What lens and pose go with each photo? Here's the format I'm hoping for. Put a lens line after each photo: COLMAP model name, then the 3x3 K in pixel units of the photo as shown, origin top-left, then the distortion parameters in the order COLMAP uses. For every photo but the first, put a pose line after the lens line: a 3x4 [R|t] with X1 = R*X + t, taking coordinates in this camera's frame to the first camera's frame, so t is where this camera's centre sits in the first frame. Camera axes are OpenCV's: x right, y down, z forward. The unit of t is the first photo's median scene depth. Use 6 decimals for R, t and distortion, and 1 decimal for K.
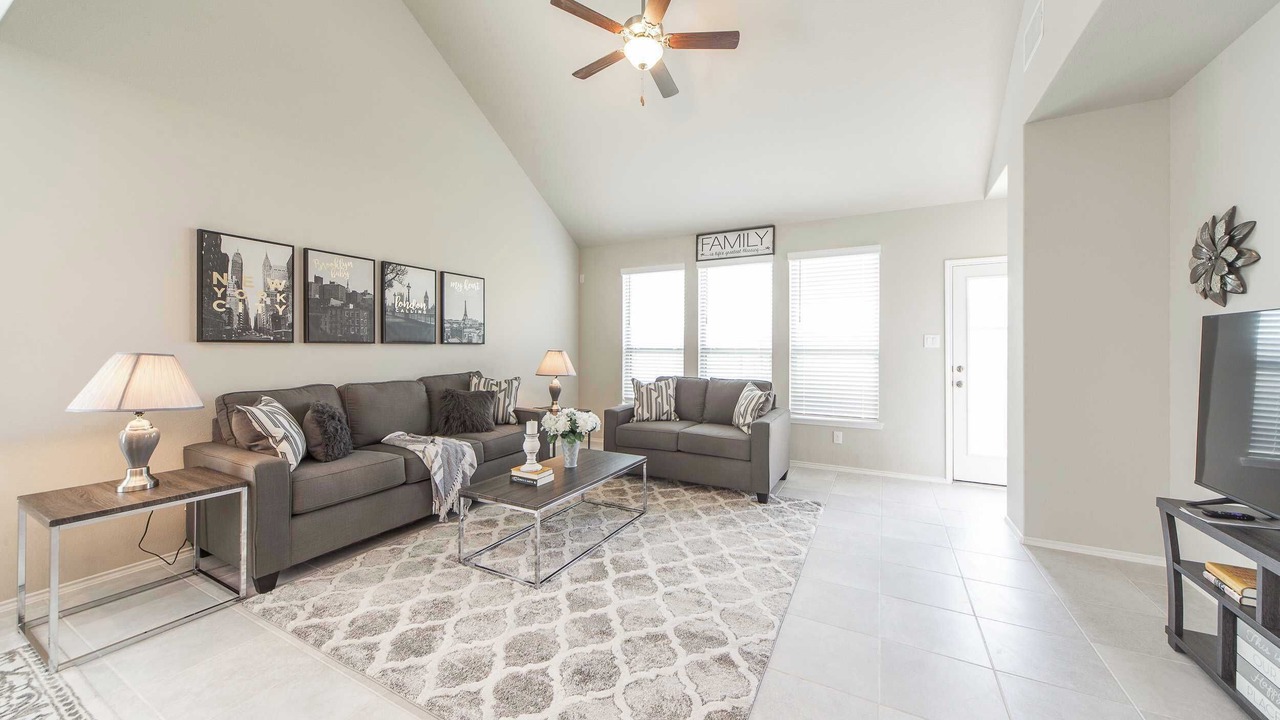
lens RADIAL K [[448.8, 0, 645.6], [0, 448.8, 347.4], [0, 0, 1]] dist [0.000713, 0.000172]
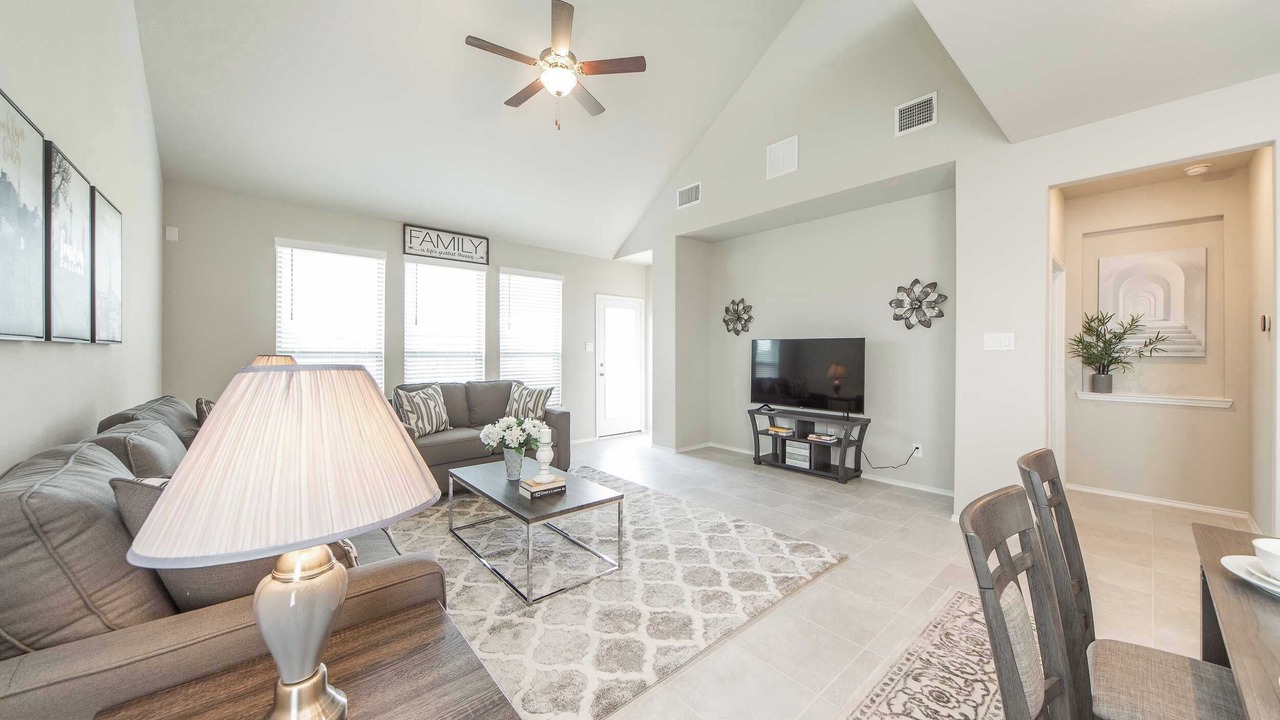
lens RADIAL K [[448.8, 0, 645.6], [0, 448.8, 347.4], [0, 0, 1]] dist [0.000713, 0.000172]
pose [[0.355160, 0.007781, 0.934773, -0.675366], [-0.001651, 0.999969, -0.007697, -0.000311], [-0.934804, 0.001190, 0.355162, 0.294868]]
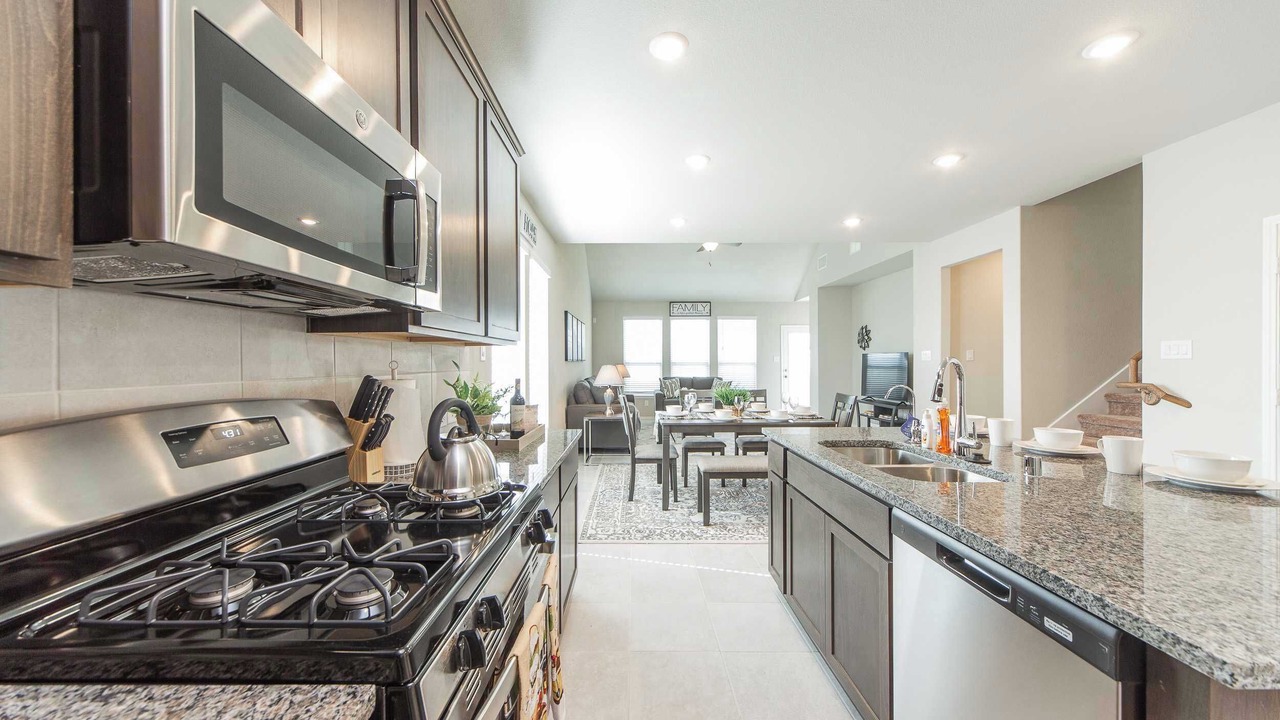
lens RADIAL K [[438.9, 0, 637.9], [0, 438.9, 357.1], [0, 0, 1]] dist [0.008267, 0.000076]
pose [[0.883686, -0.002279, 0.468074, -1.072148], [0.005267, 0.999973, -0.005074, -0.014894], [-0.468050, 0.006949, 0.883675, -0.692036]]
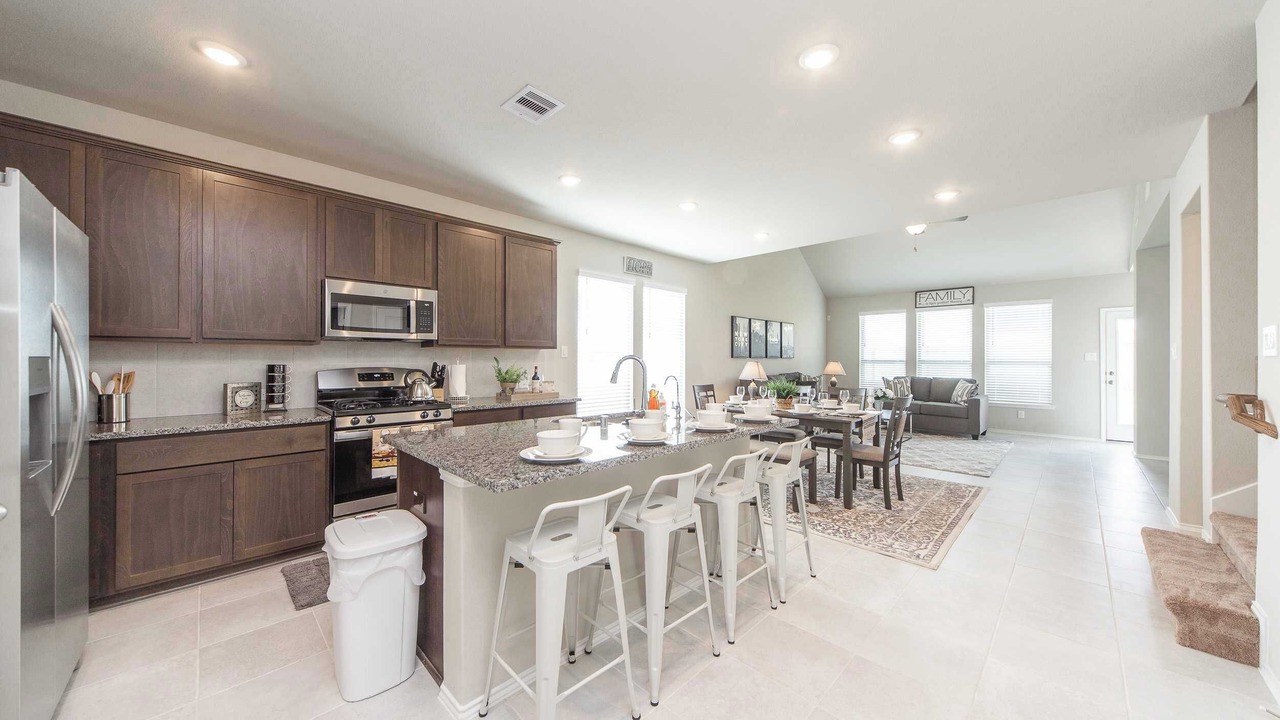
lens RADIAL K [[438.9, 0, 637.9], [0, 438.9, 357.1], [0, 0, 1]] dist [0.008267, 0.000076]
pose [[0.955519, -0.000218, -0.294928, -0.477366], [-0.001542, 0.999982, -0.005736, -0.000131], [0.294924, 0.005936, 0.955502, -1.052767]]
